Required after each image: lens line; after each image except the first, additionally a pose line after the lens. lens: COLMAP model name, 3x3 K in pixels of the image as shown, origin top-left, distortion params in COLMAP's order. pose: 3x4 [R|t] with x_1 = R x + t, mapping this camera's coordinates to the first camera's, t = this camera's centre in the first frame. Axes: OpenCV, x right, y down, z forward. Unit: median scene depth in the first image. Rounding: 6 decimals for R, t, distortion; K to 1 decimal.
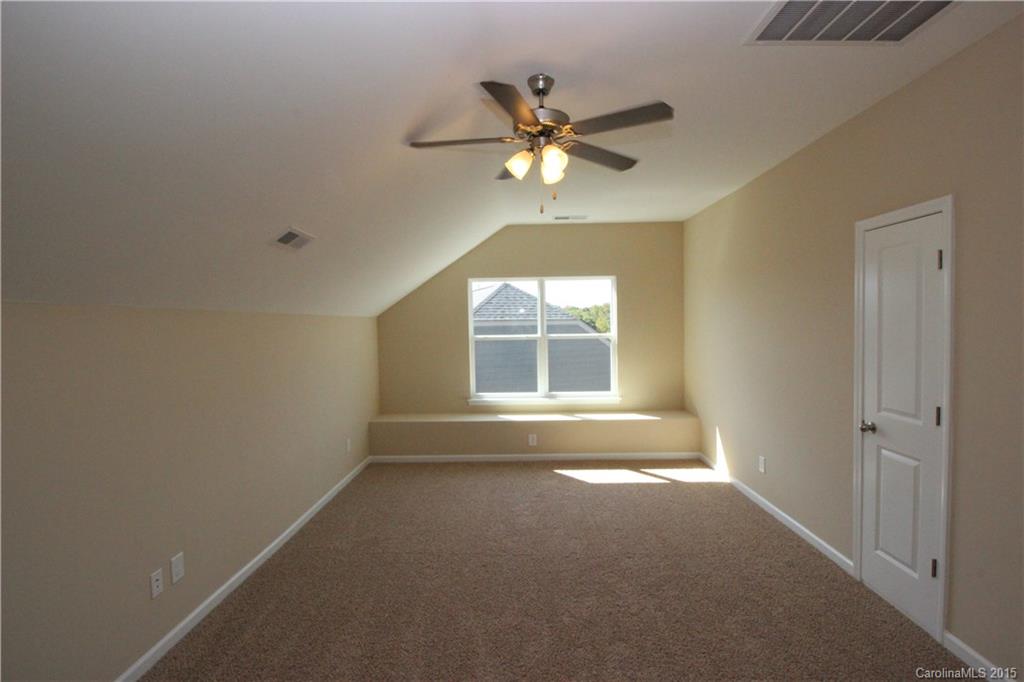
lens RADIAL K [[488.5, 0, 511.9], [0, 488.5, 336.9], [0, 0, 1]] dist [0.004782, 0.000538]
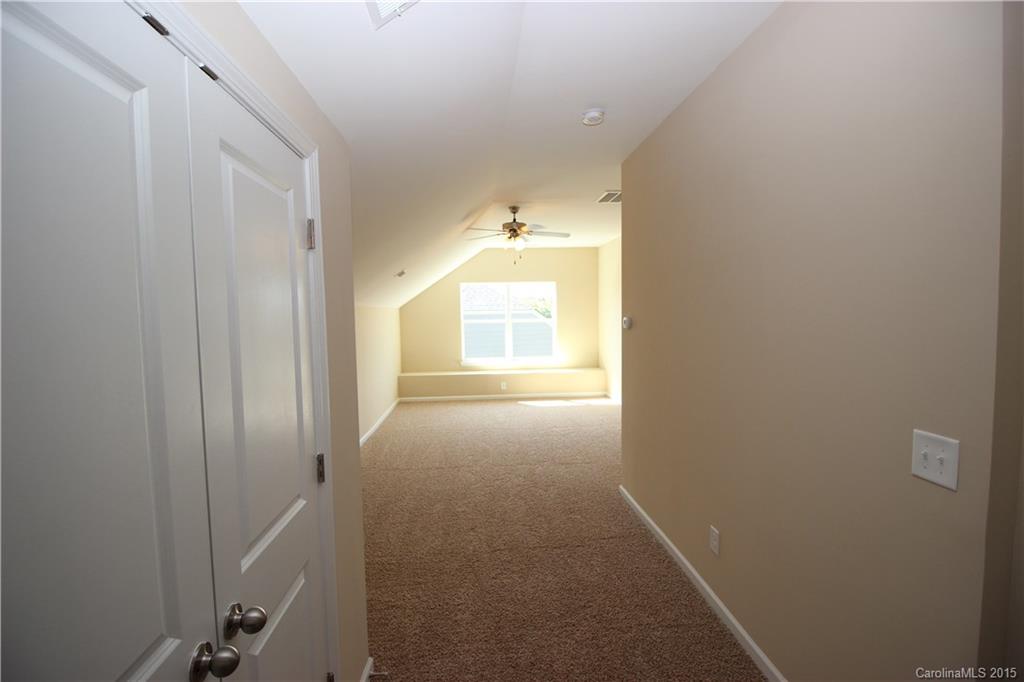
lens RADIAL K [[488.5, 0, 509.7], [0, 488.5, 342.5], [0, 0, 1]] dist [0.004782, 0.000538]
pose [[0.996481, -0.005850, 0.083612, -0.064148], [0.003036, 0.999426, 0.033742, 0.015091], [-0.083762, -0.033369, 0.995927, -0.535282]]
